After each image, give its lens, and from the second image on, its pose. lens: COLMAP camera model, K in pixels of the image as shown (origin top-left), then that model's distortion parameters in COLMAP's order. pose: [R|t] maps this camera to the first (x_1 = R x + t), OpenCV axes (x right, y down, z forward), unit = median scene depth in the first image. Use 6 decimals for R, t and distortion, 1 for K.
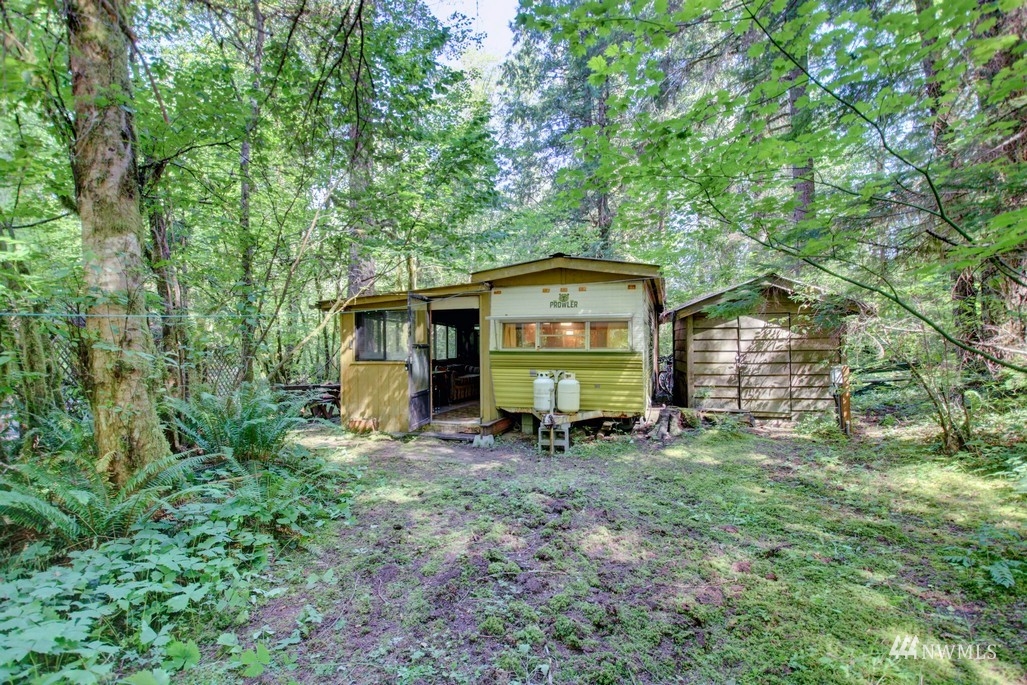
lens RADIAL K [[480.0, 0, 505.3], [0, 480.0, 345.4], [0, 0, 1]] dist [-0.011059, -0.001702]
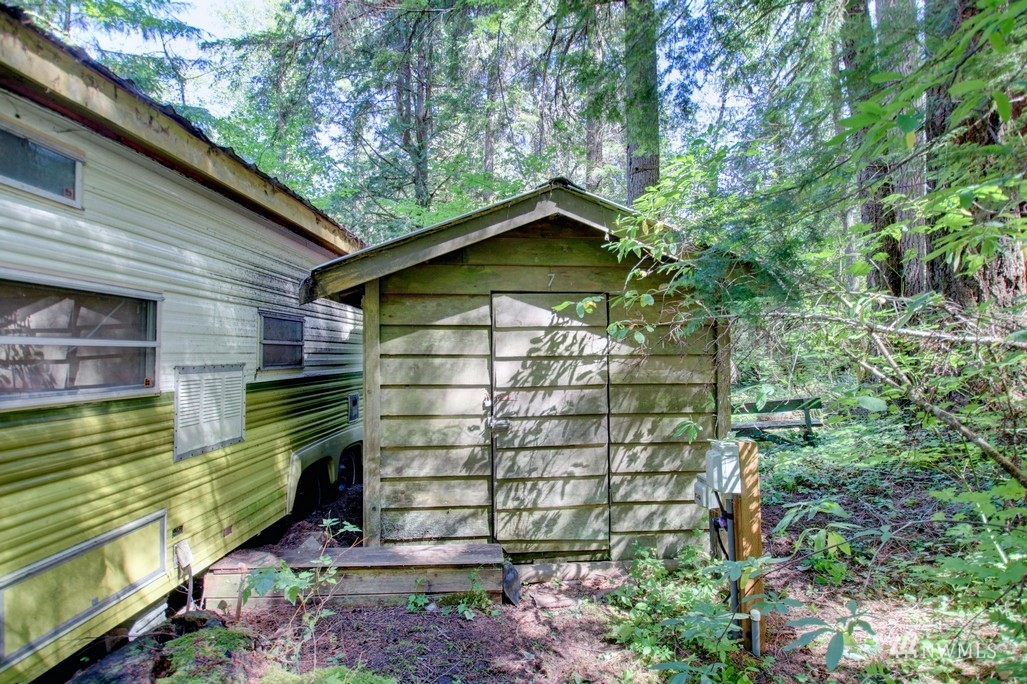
lens RADIAL K [[480.0, 0, 510.1], [0, 480.0, 346.2], [0, 0, 1]] dist [-0.011059, -0.001702]
pose [[0.958496, 0.016141, 0.284649, 0.398694], [-0.009697, 0.999664, -0.024035, -0.011771], [-0.284942, 0.020277, 0.958330, 0.632569]]
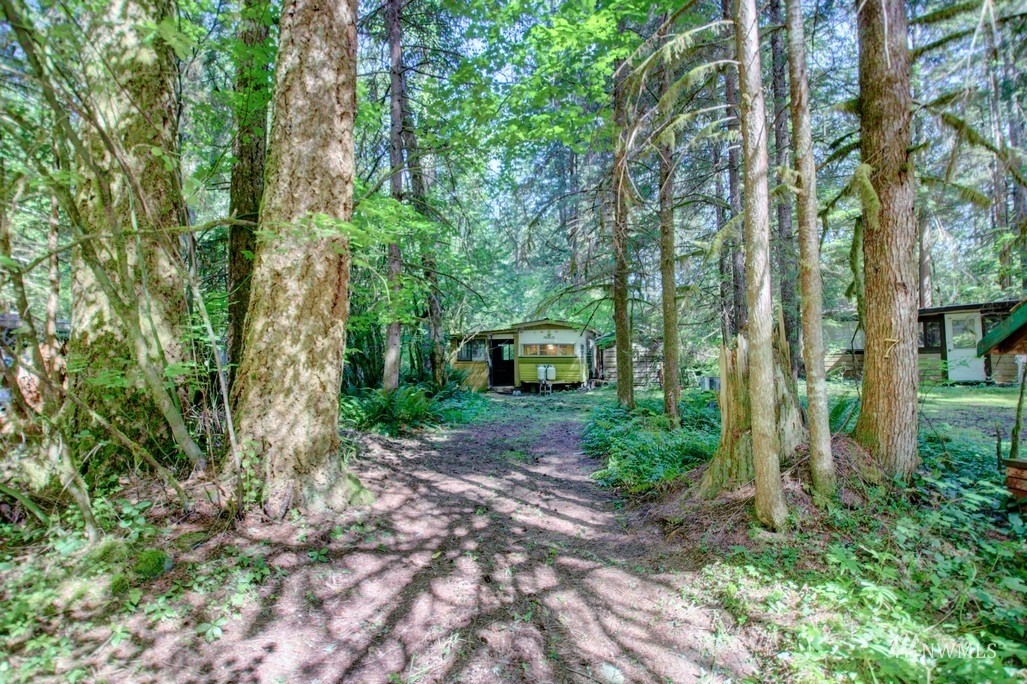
lens RADIAL K [[480.0, 0, 514.0], [0, 480.0, 345.6], [0, 0, 1]] dist [-0.011059, -0.001702]
pose [[0.998061, -0.002078, 0.062215, -0.187858], [0.003813, 0.999607, -0.027773, 0.020171], [-0.062133, 0.027956, 0.997676, -1.288200]]
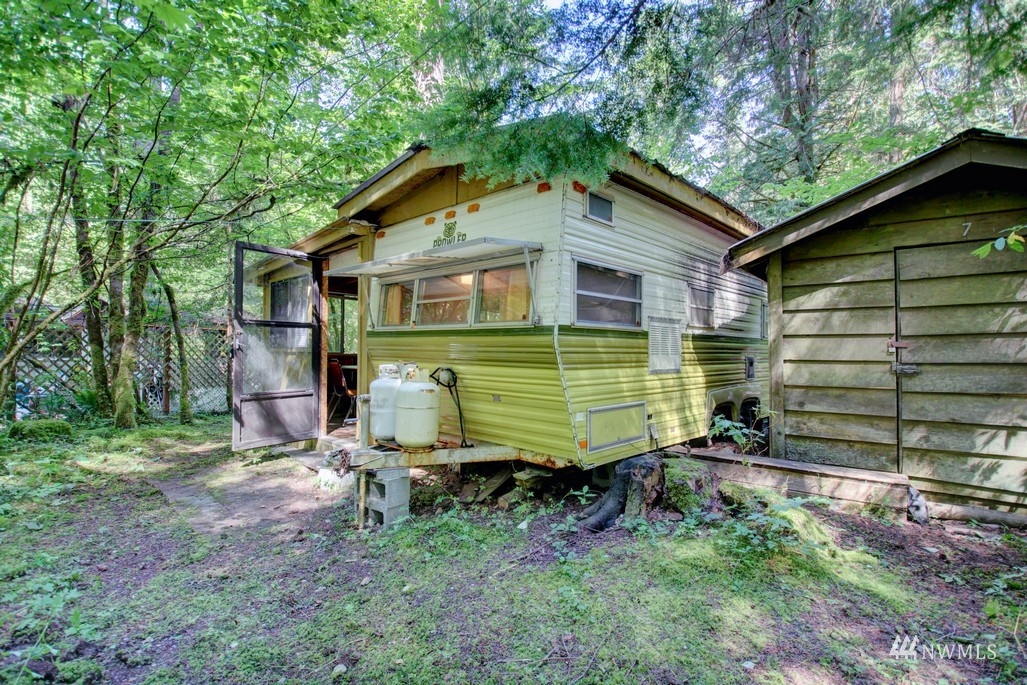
lens RADIAL K [[480.0, 0, 509.7], [0, 480.0, 342.0], [0, 0, 1]] dist [-0.011059, -0.001702]
pose [[0.901356, 0.007695, -0.433011, 0.369731], [-0.016892, 0.999706, -0.017398, 0.030470], [0.432749, 0.022996, 0.901221, 0.484567]]
